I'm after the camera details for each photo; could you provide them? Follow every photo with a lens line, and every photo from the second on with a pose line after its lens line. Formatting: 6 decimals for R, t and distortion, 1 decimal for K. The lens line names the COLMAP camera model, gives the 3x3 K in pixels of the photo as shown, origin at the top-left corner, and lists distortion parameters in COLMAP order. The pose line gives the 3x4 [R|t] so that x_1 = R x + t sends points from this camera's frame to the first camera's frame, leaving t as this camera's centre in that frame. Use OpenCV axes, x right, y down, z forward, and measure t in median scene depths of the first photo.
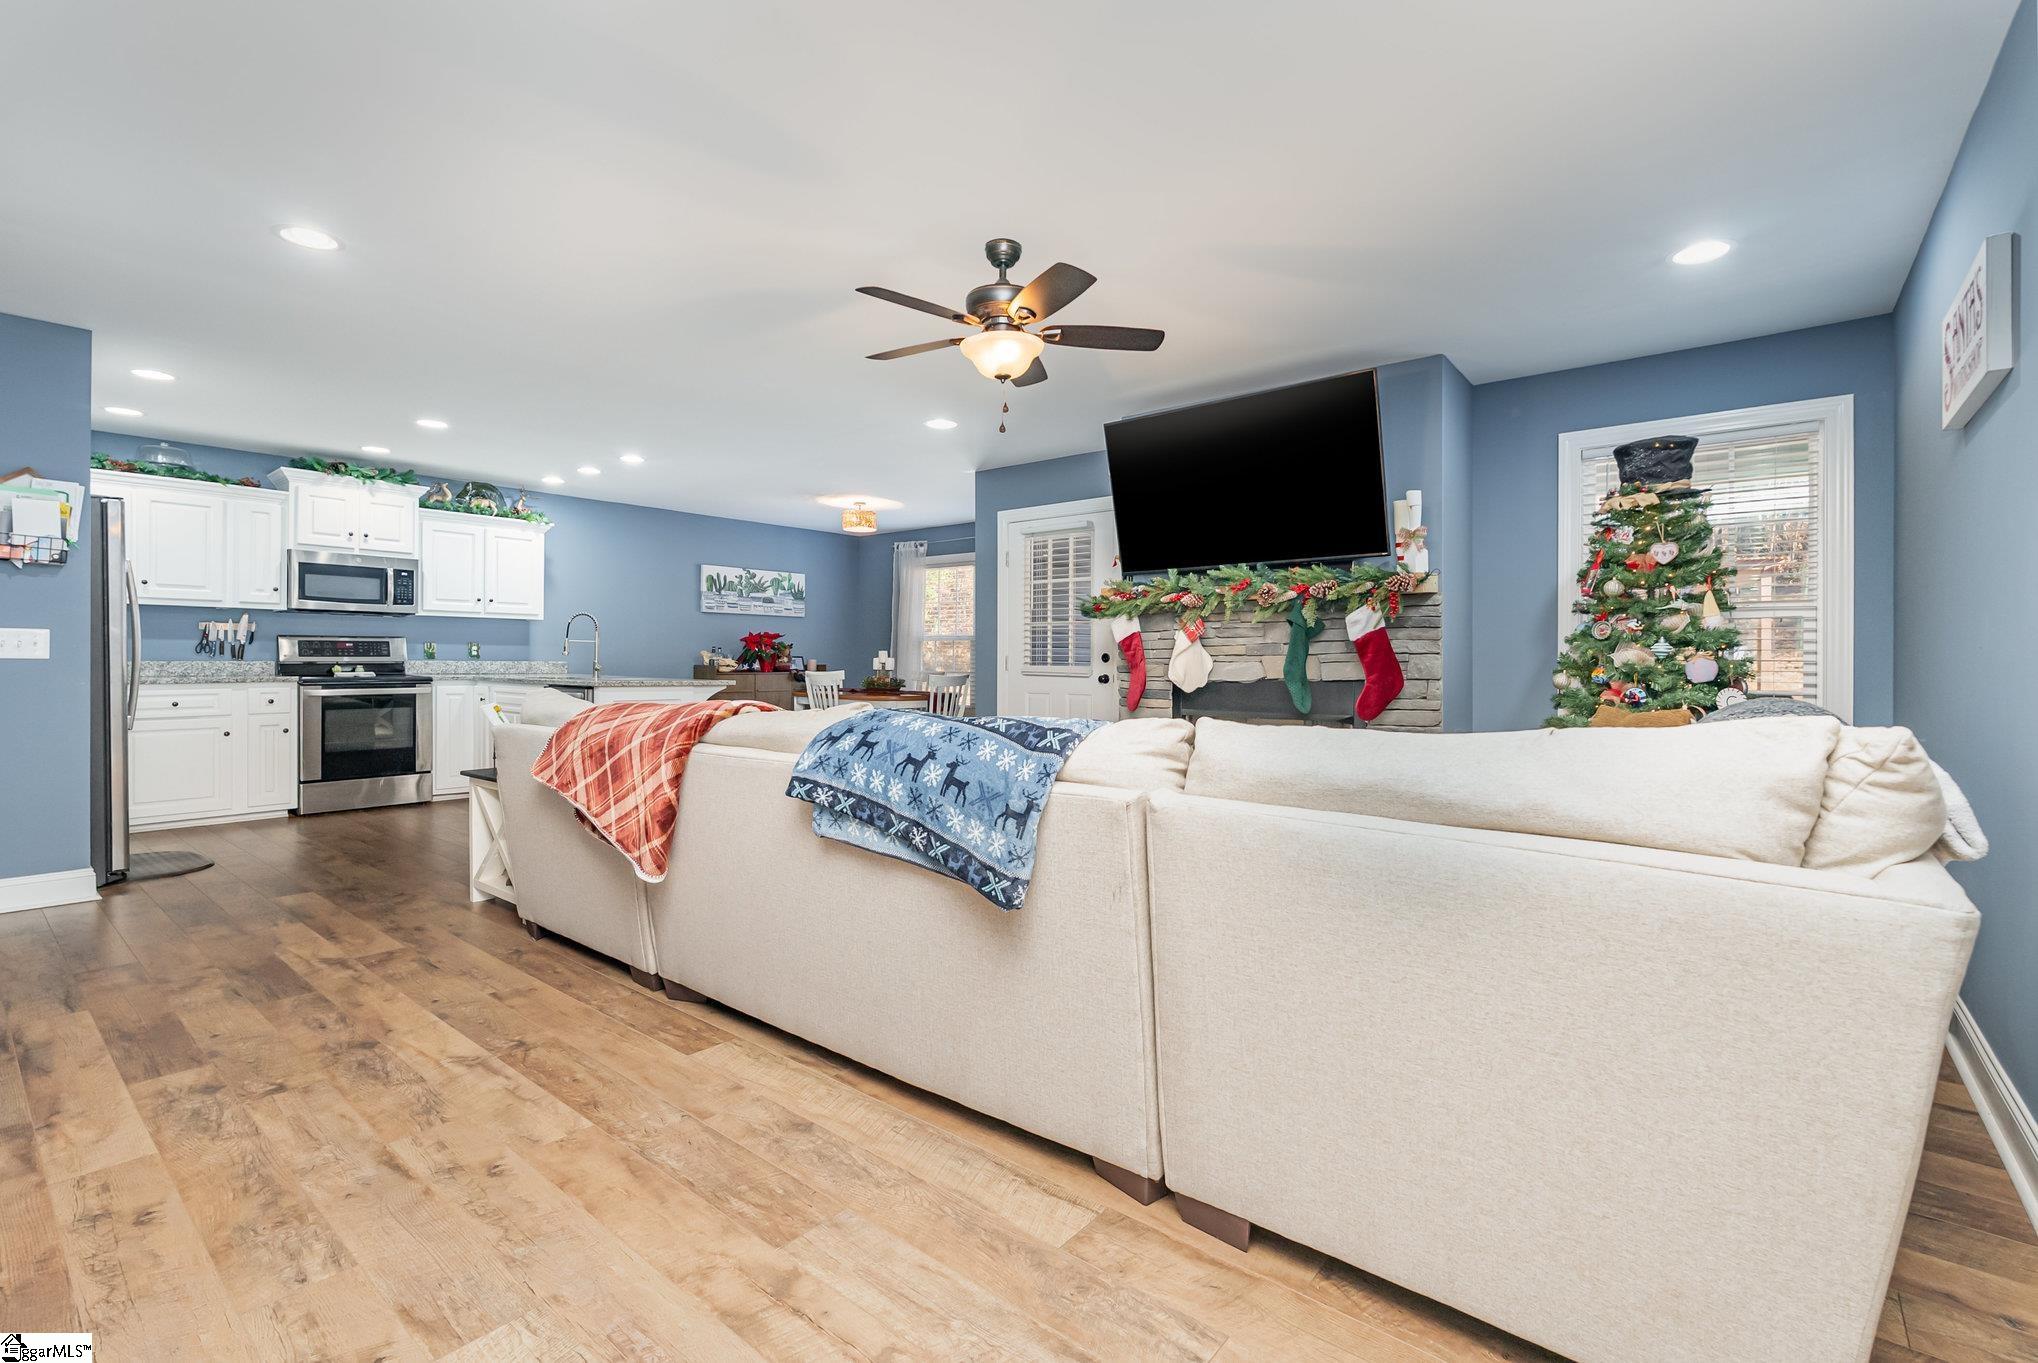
lens RADIAL K [[908.3, 0, 1016.7], [0, 908.3, 660.8], [0, 0, 1]] dist [-0.003909, 0.000645]
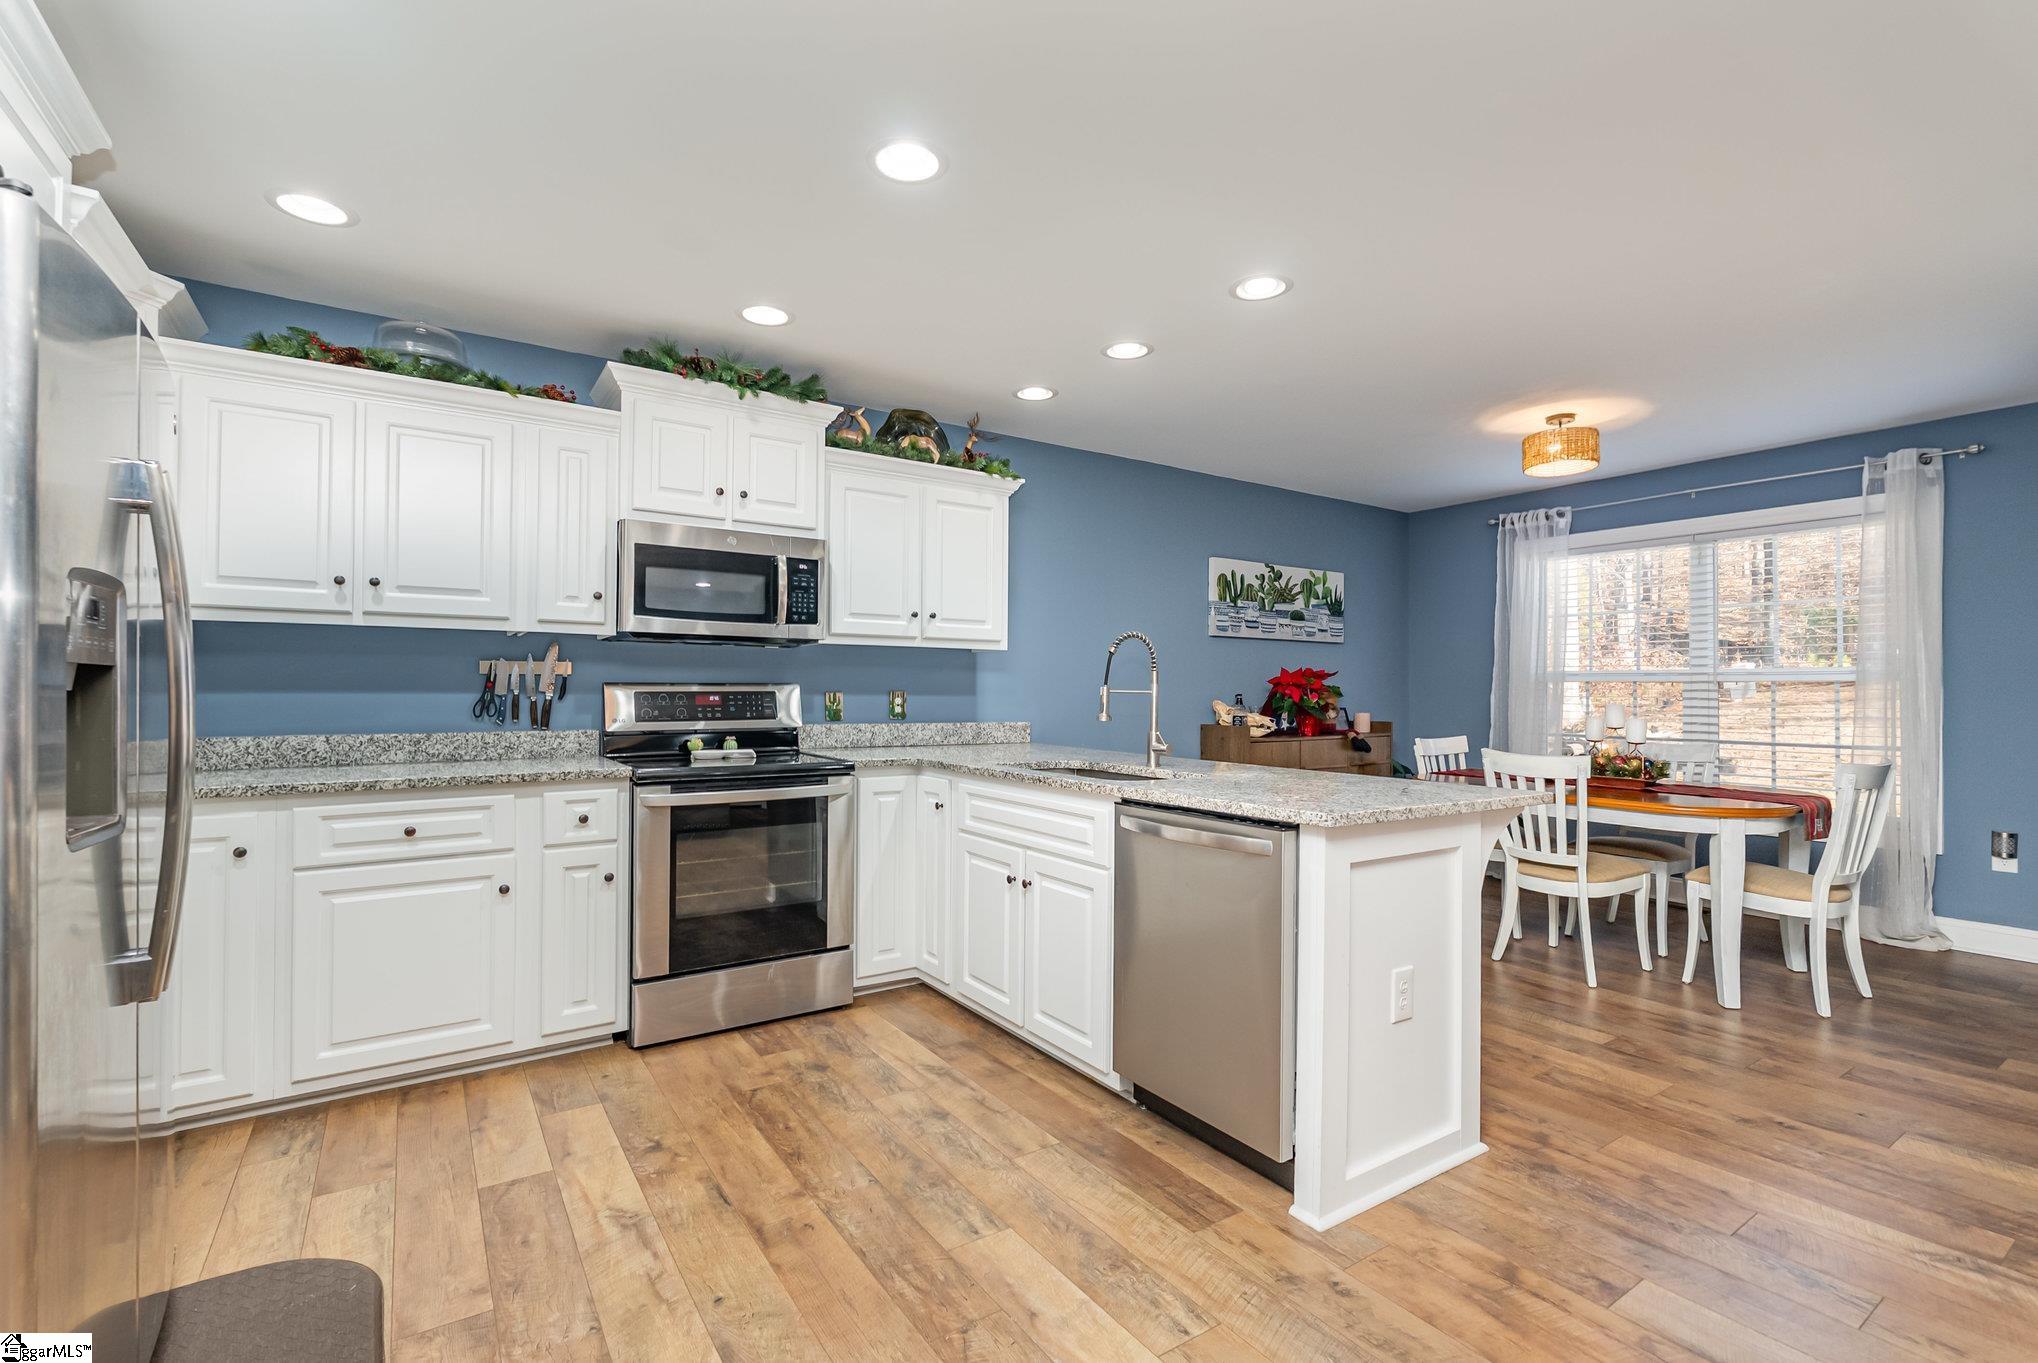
lens RADIAL K [[905.5, 0, 1012.4], [0, 905.5, 676.6], [0, 0, 1]] dist [0.000287, 0.000268]
pose [[0.957066, -0.005087, -0.289826, -0.402889], [-0.000326, 0.999826, -0.018628, -0.020913], [0.289870, 0.017922, 0.956898, 0.525101]]
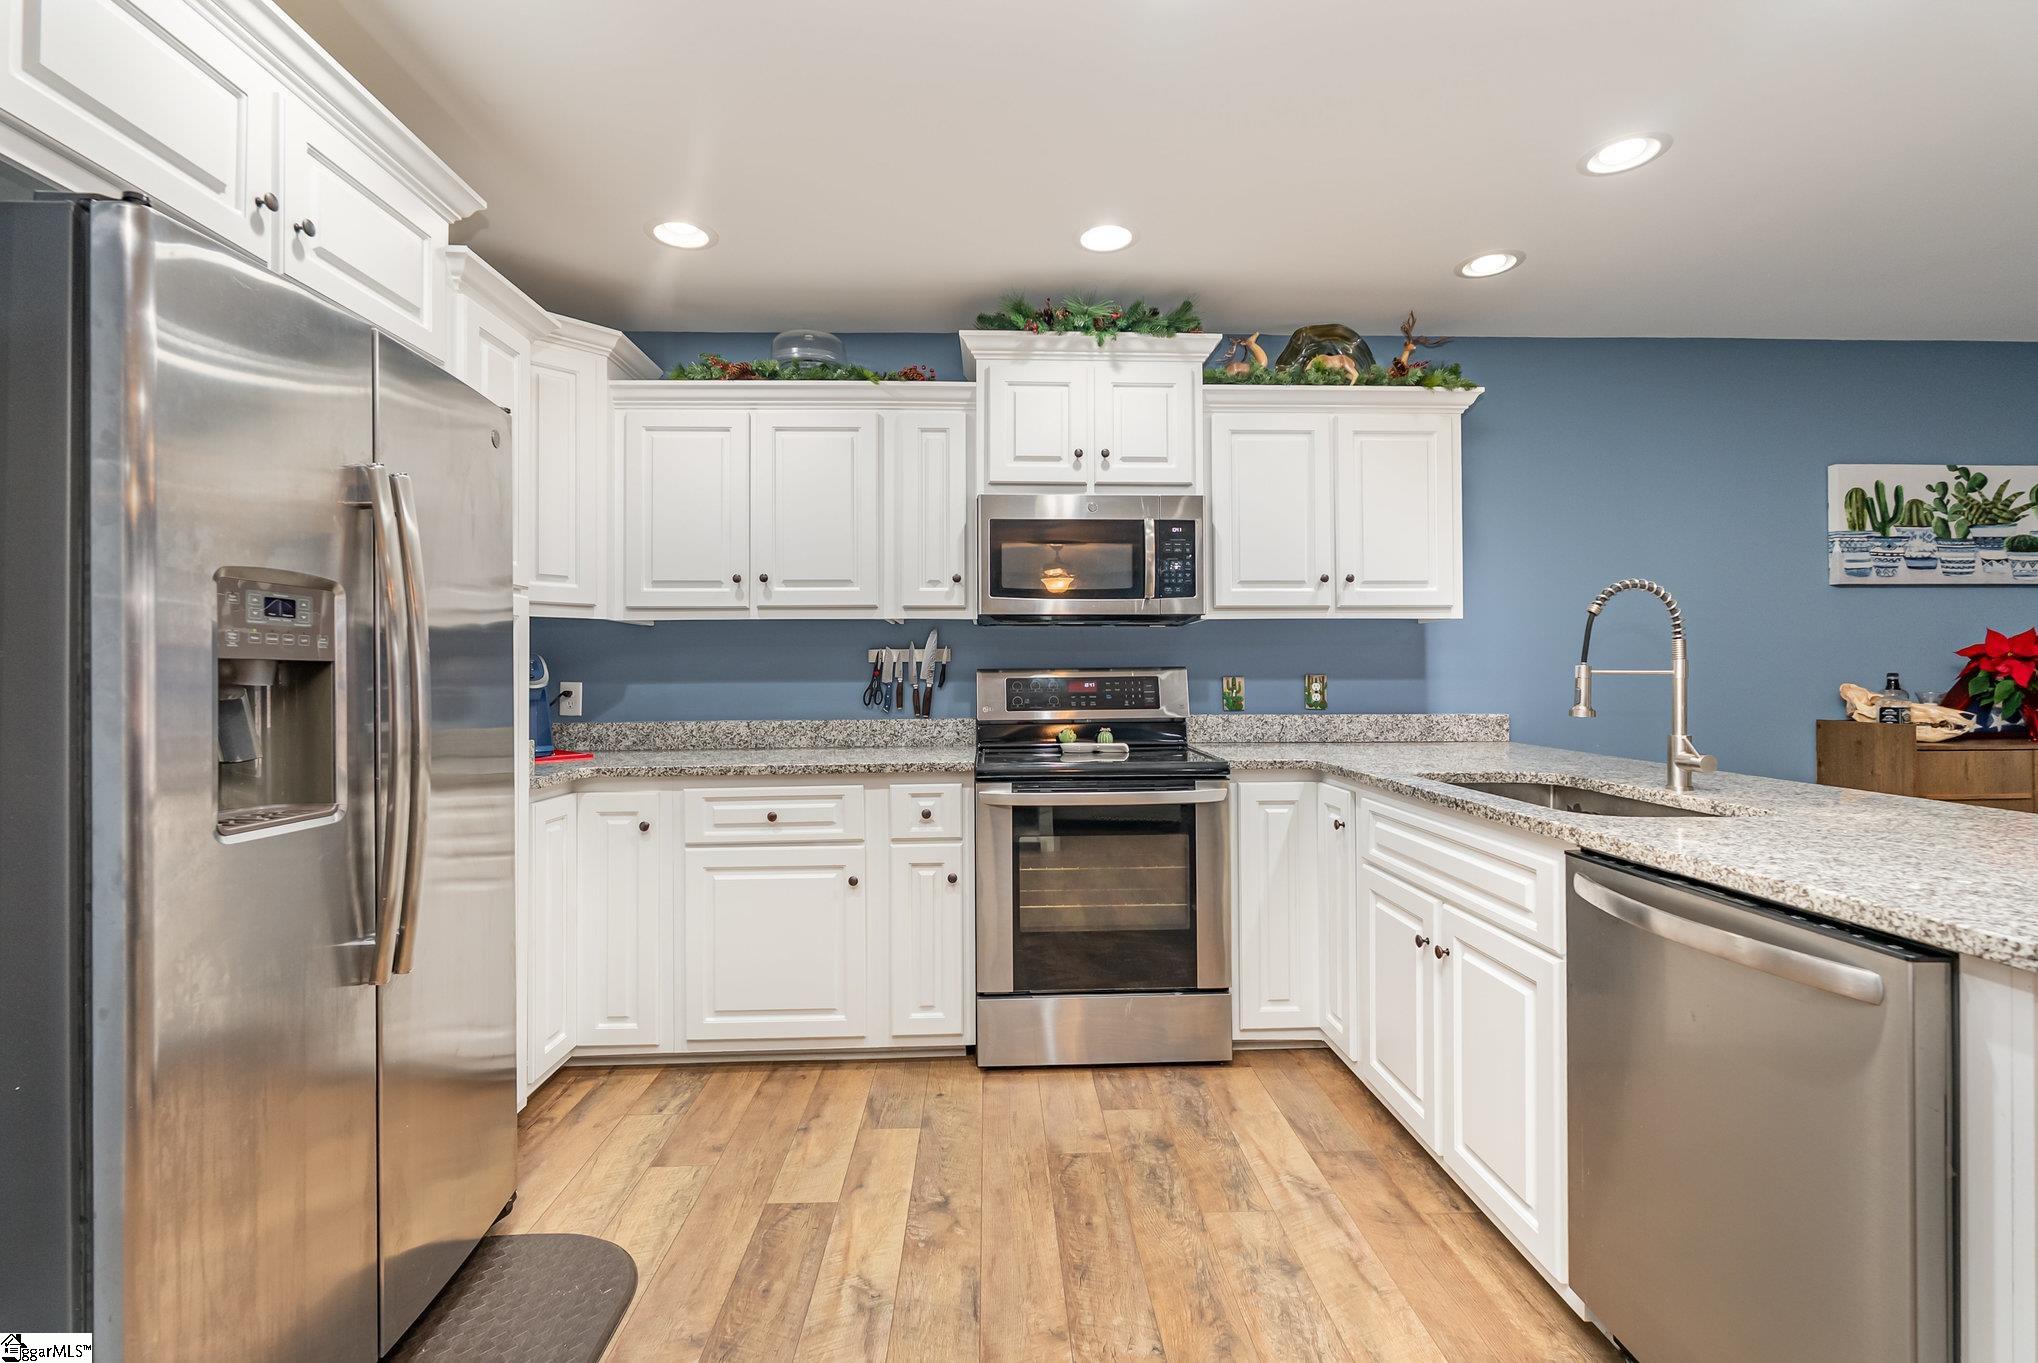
lens RADIAL K [[908.3, 0, 1016.7], [0, 908.3, 660.8], [0, 0, 1]] dist [-0.003909, 0.000645]
pose [[0.663494, -0.021561, -0.747870, -0.389460], [0.009034, 0.999743, -0.020808, -0.021241], [0.748127, 0.007050, 0.663518, 0.639040]]
